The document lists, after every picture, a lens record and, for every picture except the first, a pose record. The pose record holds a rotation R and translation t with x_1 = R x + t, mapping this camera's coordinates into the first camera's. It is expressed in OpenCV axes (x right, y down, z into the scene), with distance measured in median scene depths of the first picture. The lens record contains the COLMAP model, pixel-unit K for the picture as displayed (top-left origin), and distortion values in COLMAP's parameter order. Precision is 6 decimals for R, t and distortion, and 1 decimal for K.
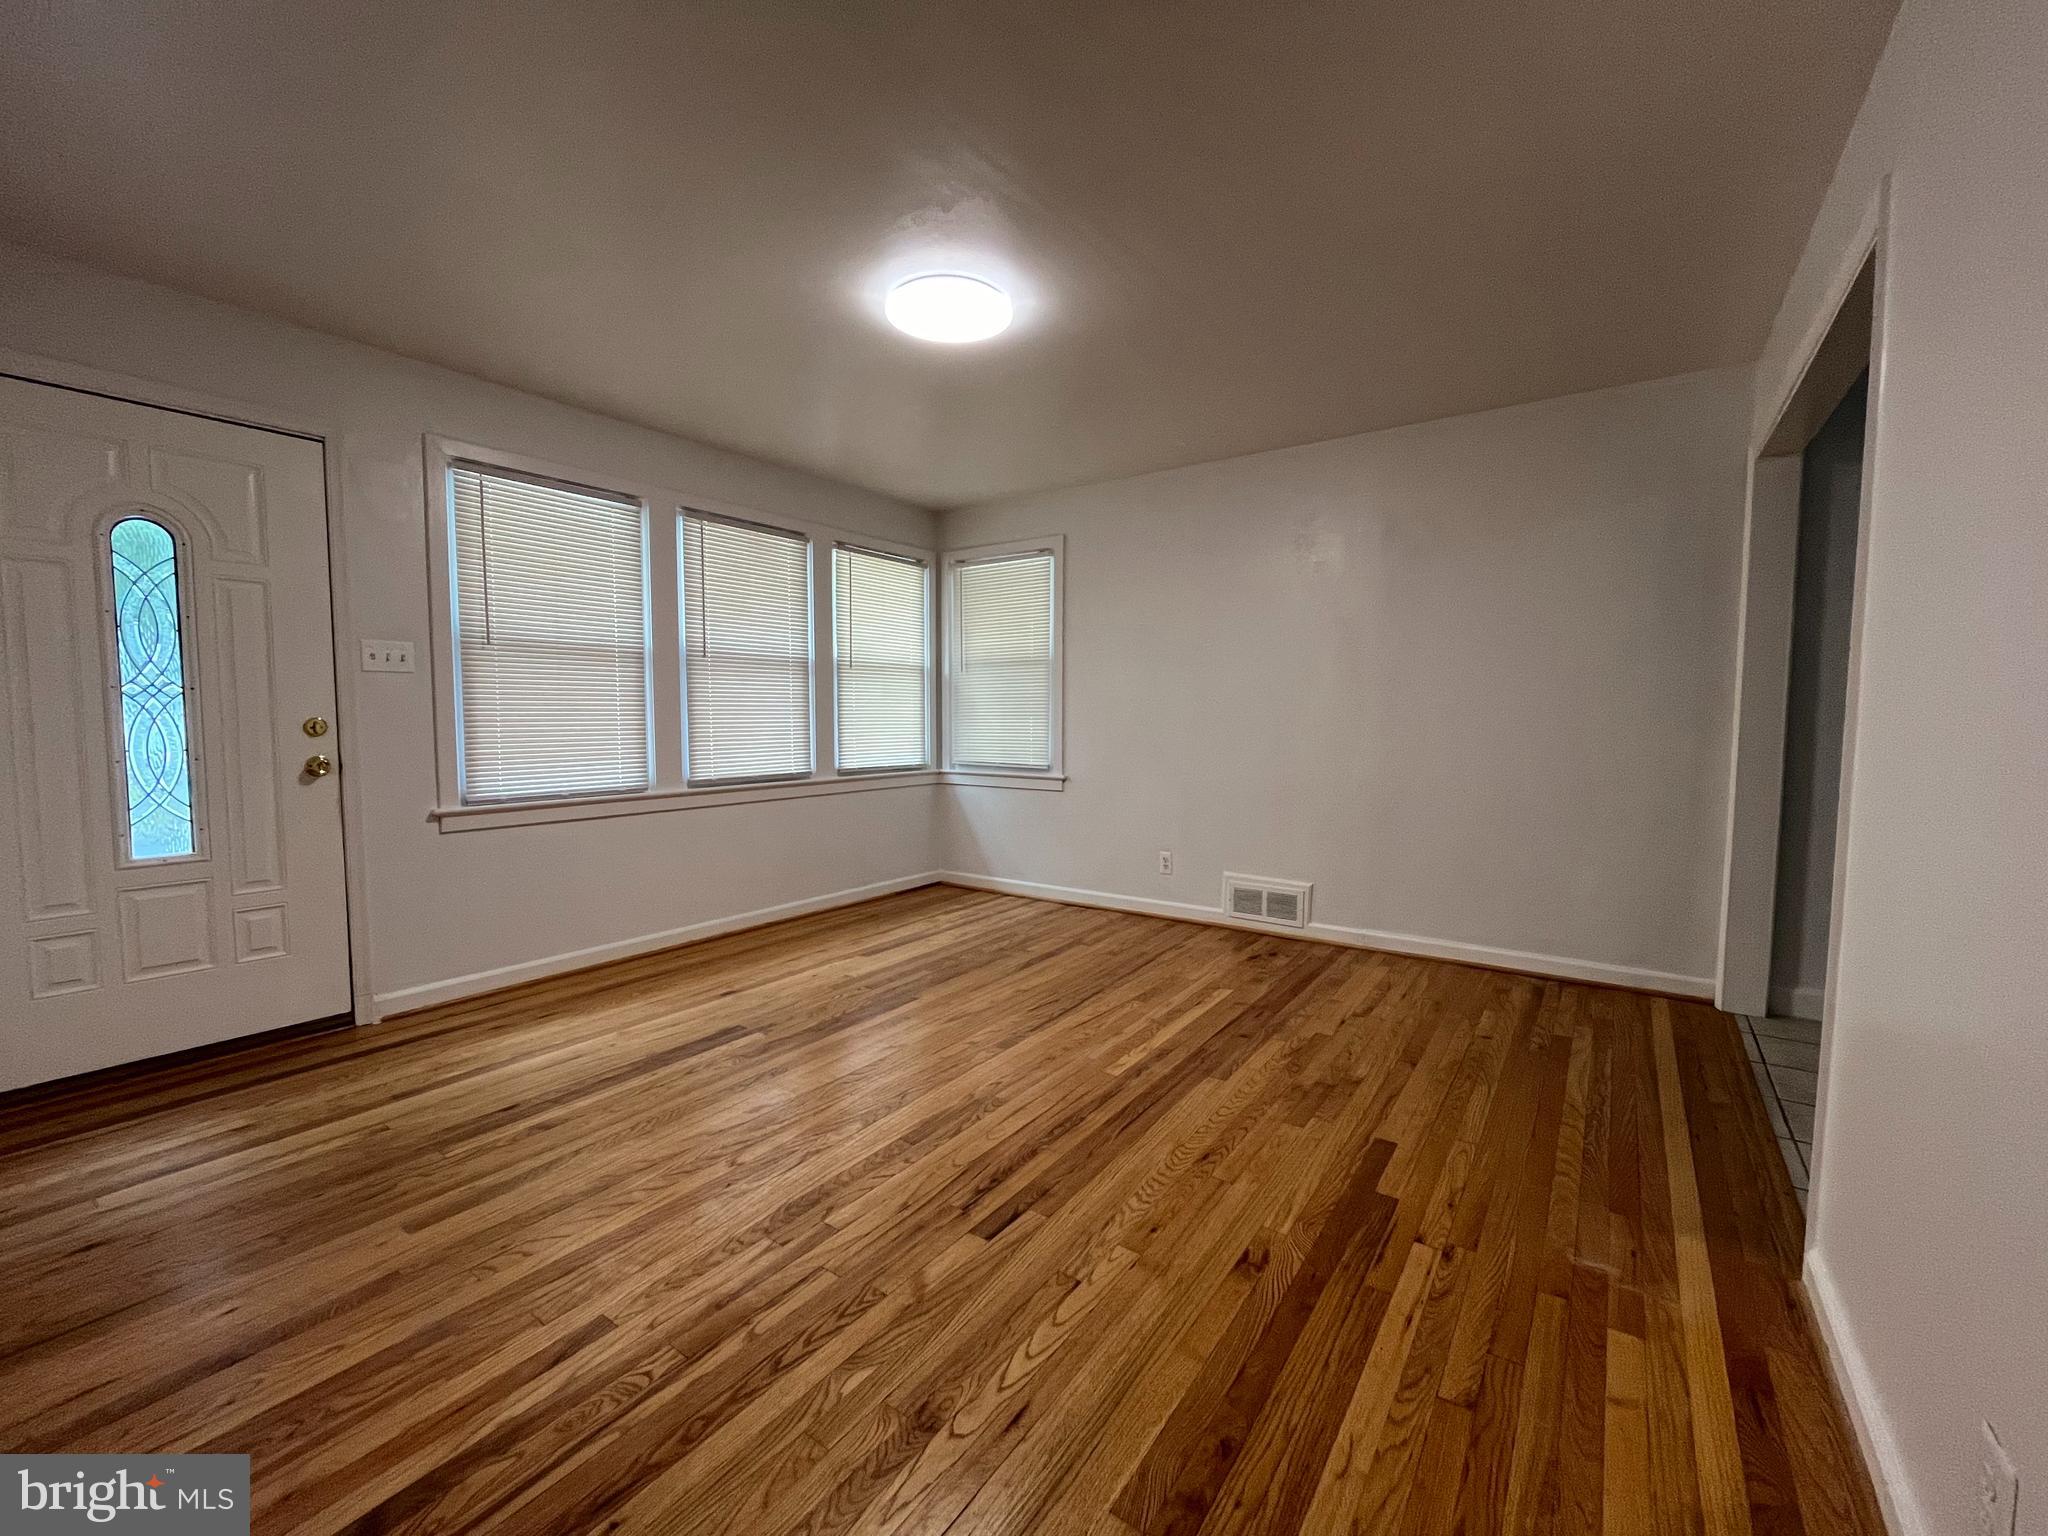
lens RADIAL K [[834.2, 0, 1022.8], [0, 834.2, 773.2], [0, 0, 1]] dist [-0.003248, 0.000762]
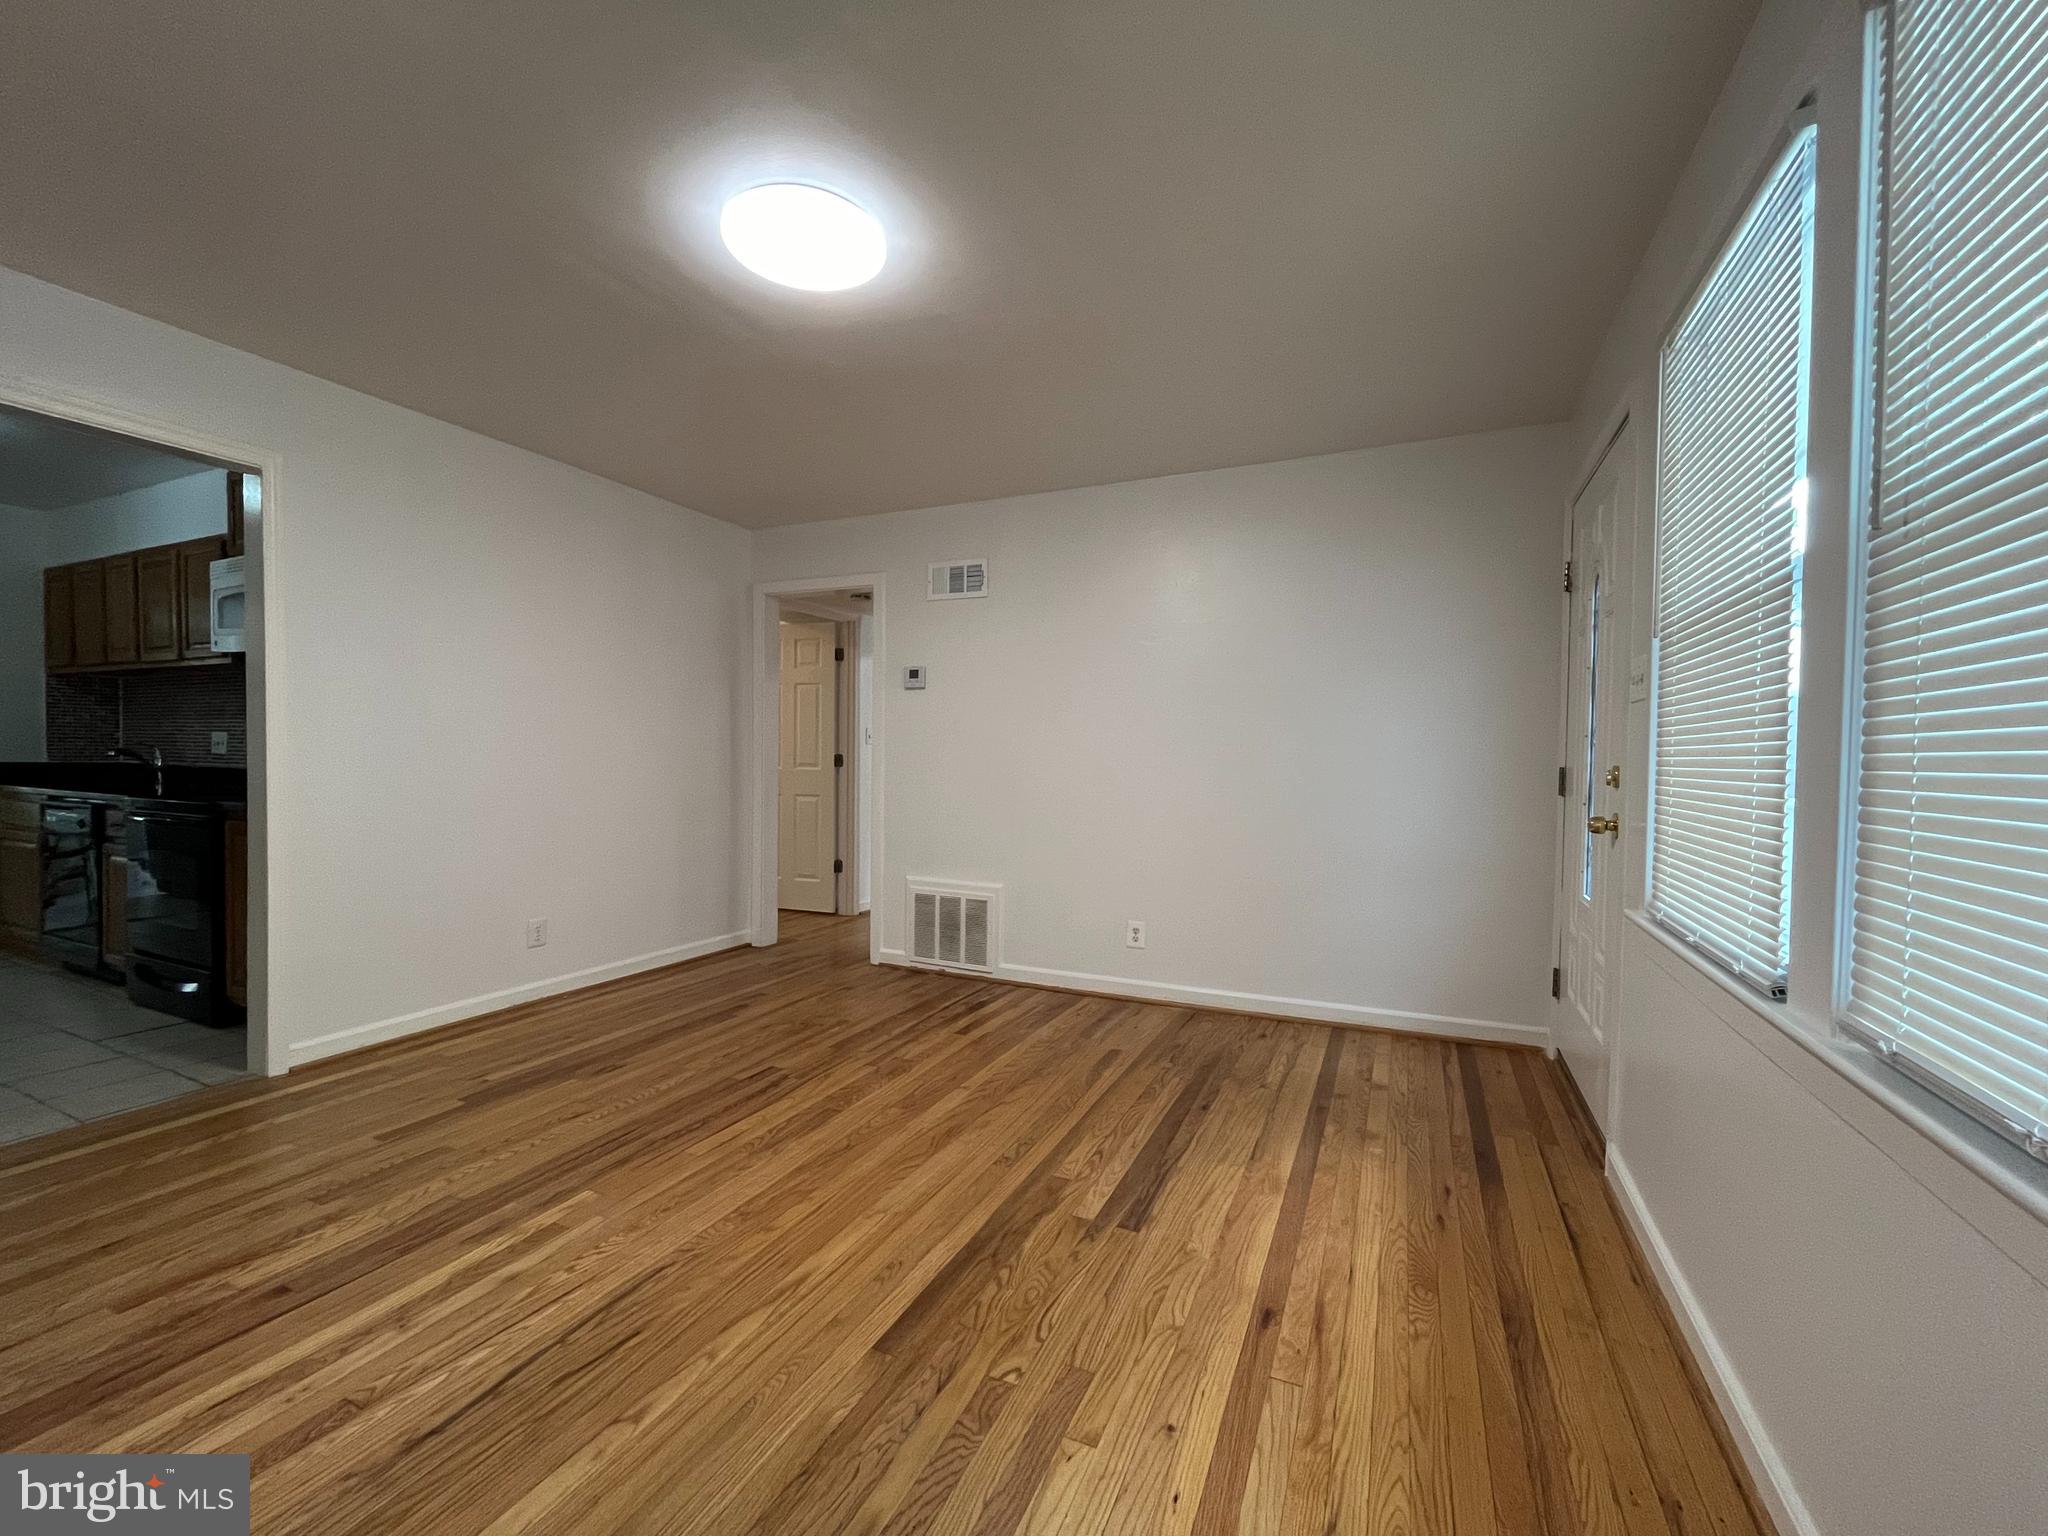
lens RADIAL K [[834.2, 0, 1024.8], [0, 834.2, 767.8], [0, 0, 1]] dist [-0.003248, 0.000762]
pose [[-0.981287, -0.011980, -0.192178, -0.112393], [-0.028956, 0.995894, 0.085771, -0.100484], [0.190362, 0.089731, -0.977605, 1.428888]]
